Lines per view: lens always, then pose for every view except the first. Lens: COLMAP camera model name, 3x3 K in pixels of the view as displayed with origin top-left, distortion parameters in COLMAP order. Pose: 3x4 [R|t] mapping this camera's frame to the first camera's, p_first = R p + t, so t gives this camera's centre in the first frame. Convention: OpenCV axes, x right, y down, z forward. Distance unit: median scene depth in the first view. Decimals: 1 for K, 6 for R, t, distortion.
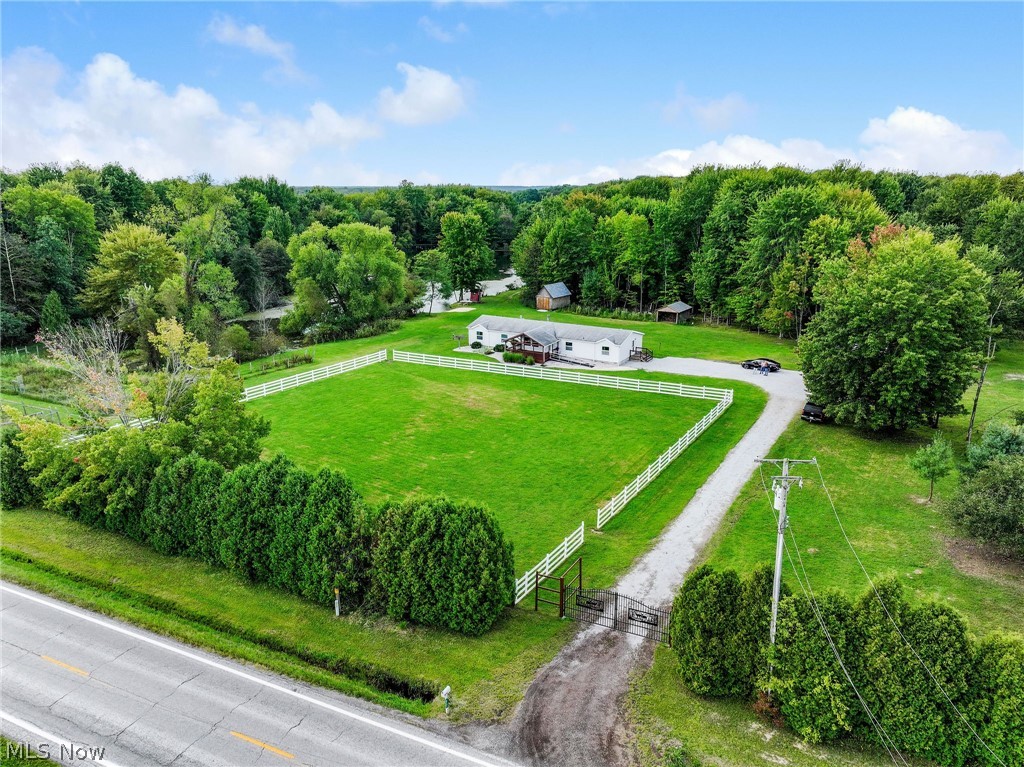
lens RADIAL K [[718.4, 0, 512.0], [0, 718.4, 383.5], [0, 0, 1]] dist [-0.004913, 0.022991]
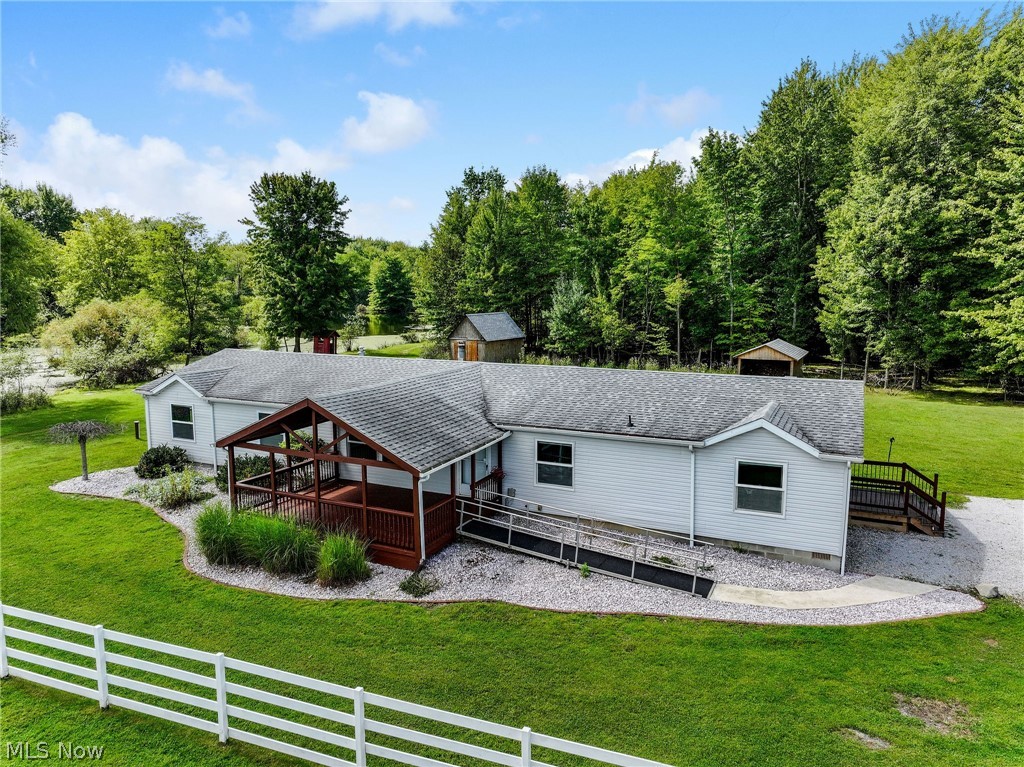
lens RADIAL K [[718.4, 0, 512.0], [0, 718.4, 383.5], [0, 0, 1]] dist [-0.004913, 0.022991]
pose [[0.996519, -0.013646, 0.082240, 0.050426], [0.024355, 0.991128, -0.130657, -0.047420], [-0.079728, 0.132206, 0.988011, 0.787212]]
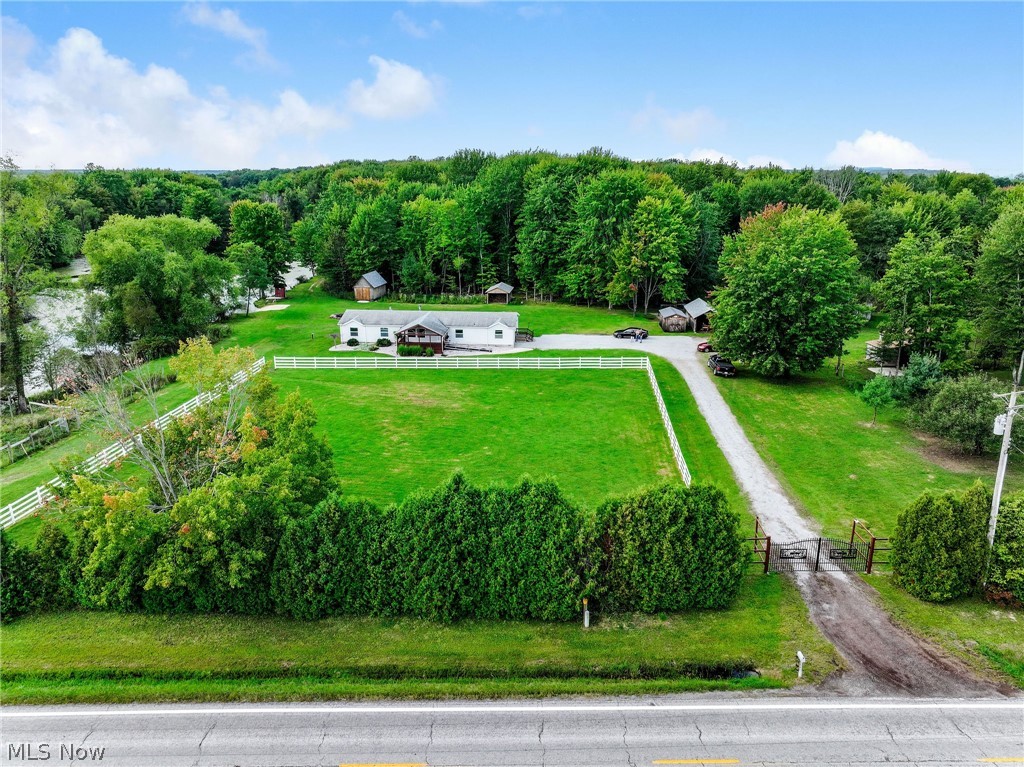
lens RADIAL K [[718.4, 0, 512.0], [0, 718.4, 383.5], [0, 0, 1]] dist [-0.004913, 0.022991]
pose [[0.900911, -0.123489, 0.416066, -0.271173], [0.115264, 0.992318, 0.044939, -0.019374], [-0.418419, 0.007471, 0.908223, 0.070649]]
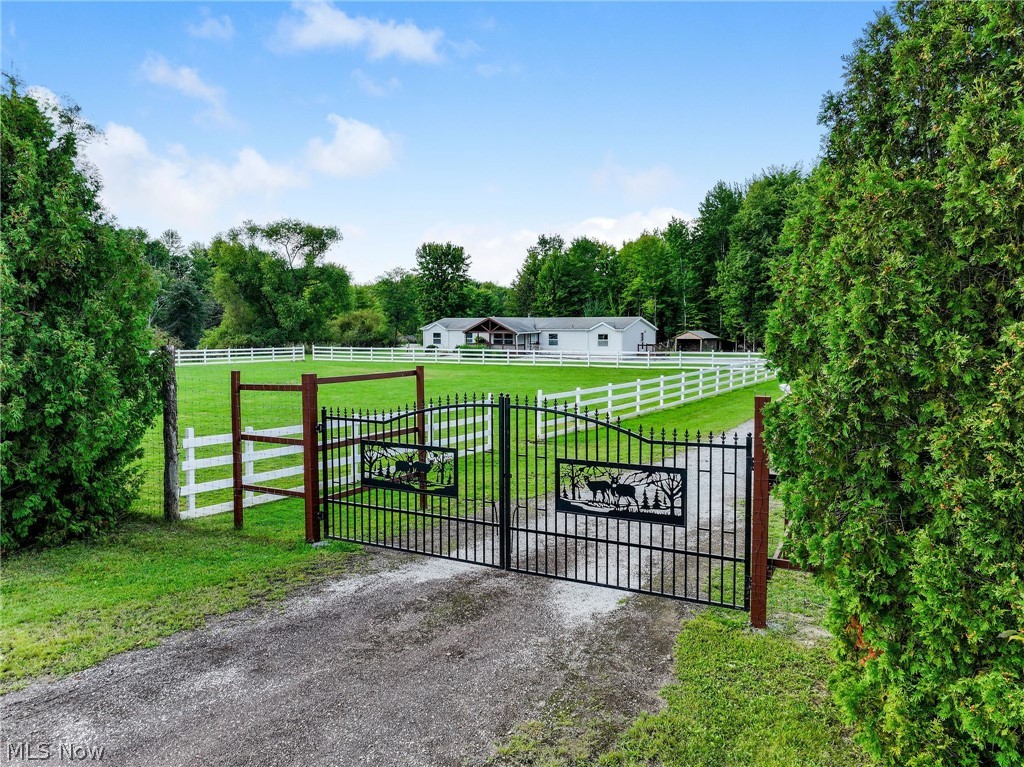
lens RADIAL K [[718.4, 0, 512.0], [0, 718.4, 383.5], [0, 0, 1]] dist [-0.004913, 0.022991]
pose [[0.999555, -0.000266, -0.029838, 0.058532], [-0.005285, 0.982570, -0.185817, 0.124827], [0.029367, 0.185892, 0.982131, 0.291073]]
